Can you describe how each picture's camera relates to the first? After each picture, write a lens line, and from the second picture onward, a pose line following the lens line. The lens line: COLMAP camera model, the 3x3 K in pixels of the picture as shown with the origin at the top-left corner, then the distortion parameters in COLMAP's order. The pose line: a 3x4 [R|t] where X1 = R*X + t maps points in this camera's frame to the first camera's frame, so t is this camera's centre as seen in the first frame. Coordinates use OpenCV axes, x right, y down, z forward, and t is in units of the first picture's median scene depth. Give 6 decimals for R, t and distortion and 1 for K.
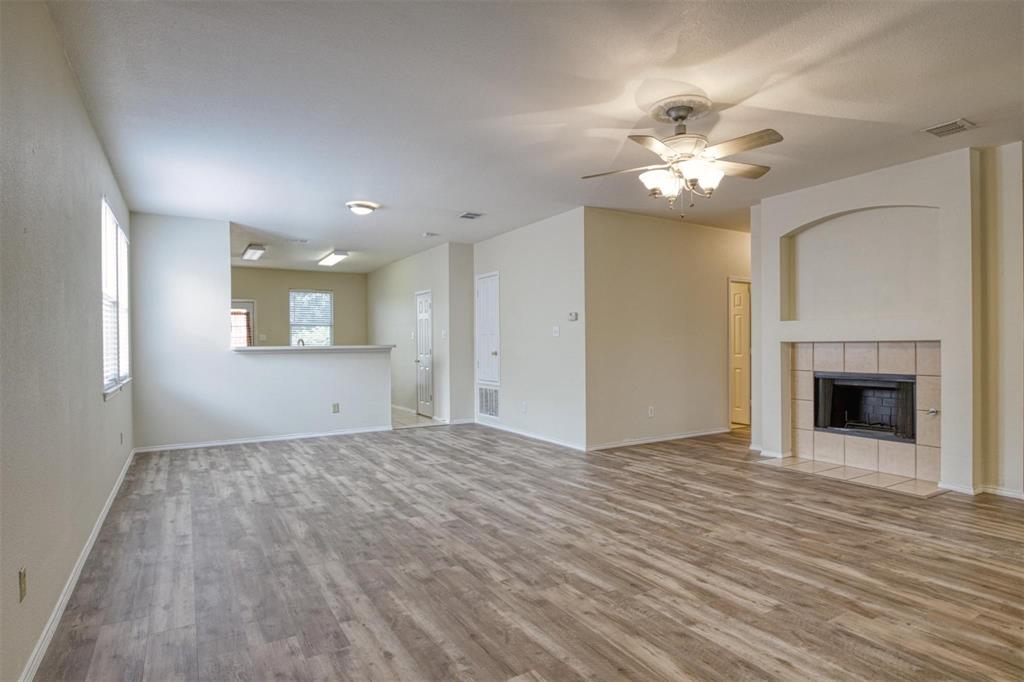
lens RADIAL K [[545.8, 0, 509.0], [0, 545.8, 345.8], [0, 0, 1]] dist [-0.016706, 0.000731]
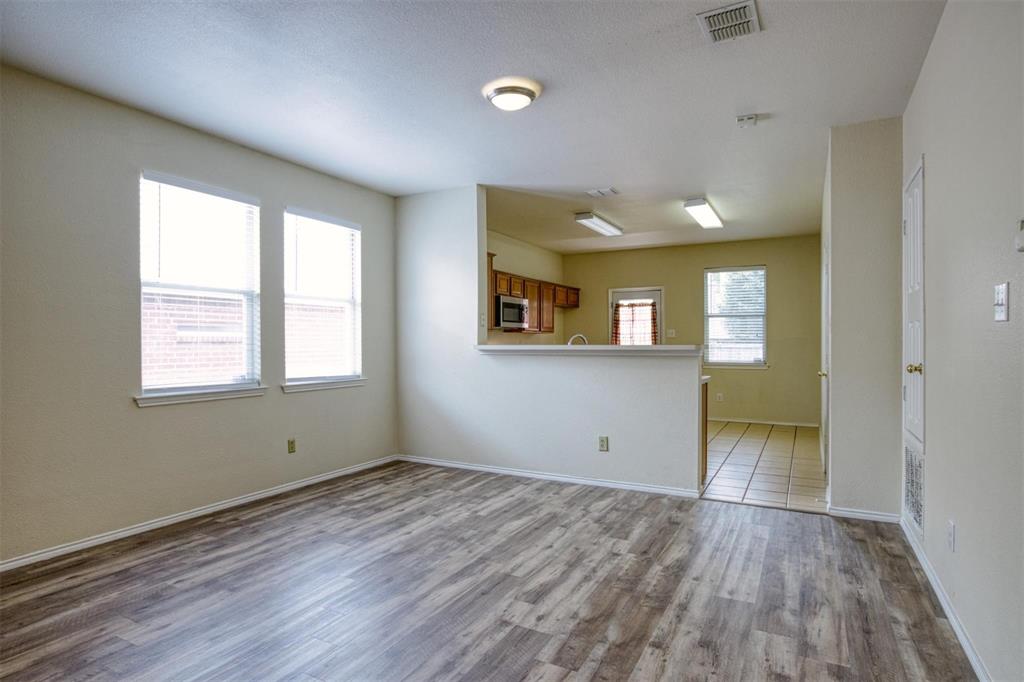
lens RADIAL K [[545.8, 0, 509.0], [0, 545.8, 345.8], [0, 0, 1]] dist [-0.016706, 0.000731]
pose [[0.509610, 0.014457, -0.860284, 0.313263], [-0.010359, 0.999889, 0.010667, -0.009473], [0.860343, 0.003475, 0.509703, 1.098437]]
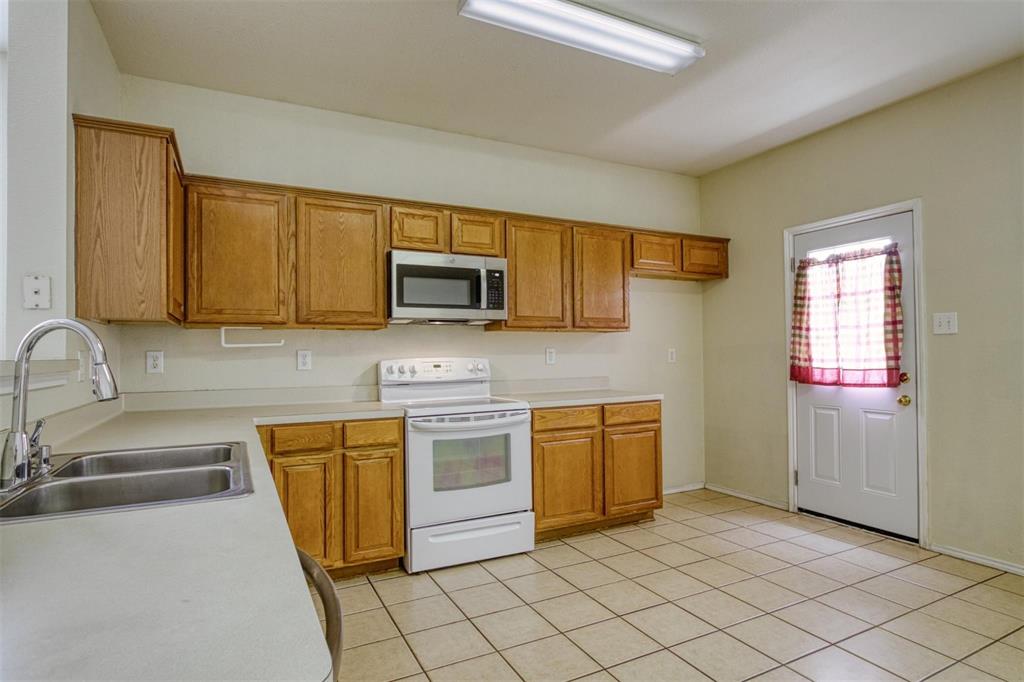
lens RADIAL K [[545.8, 0, 509.0], [0, 545.8, 345.8], [0, 0, 1]] dist [-0.016706, 0.000731]
pose [[-0.057736, -0.001237, -0.998331, -0.426096], [0.001799, 0.999997, -0.001343, -0.009190], [0.998330, -0.001873, -0.057734, 2.203825]]
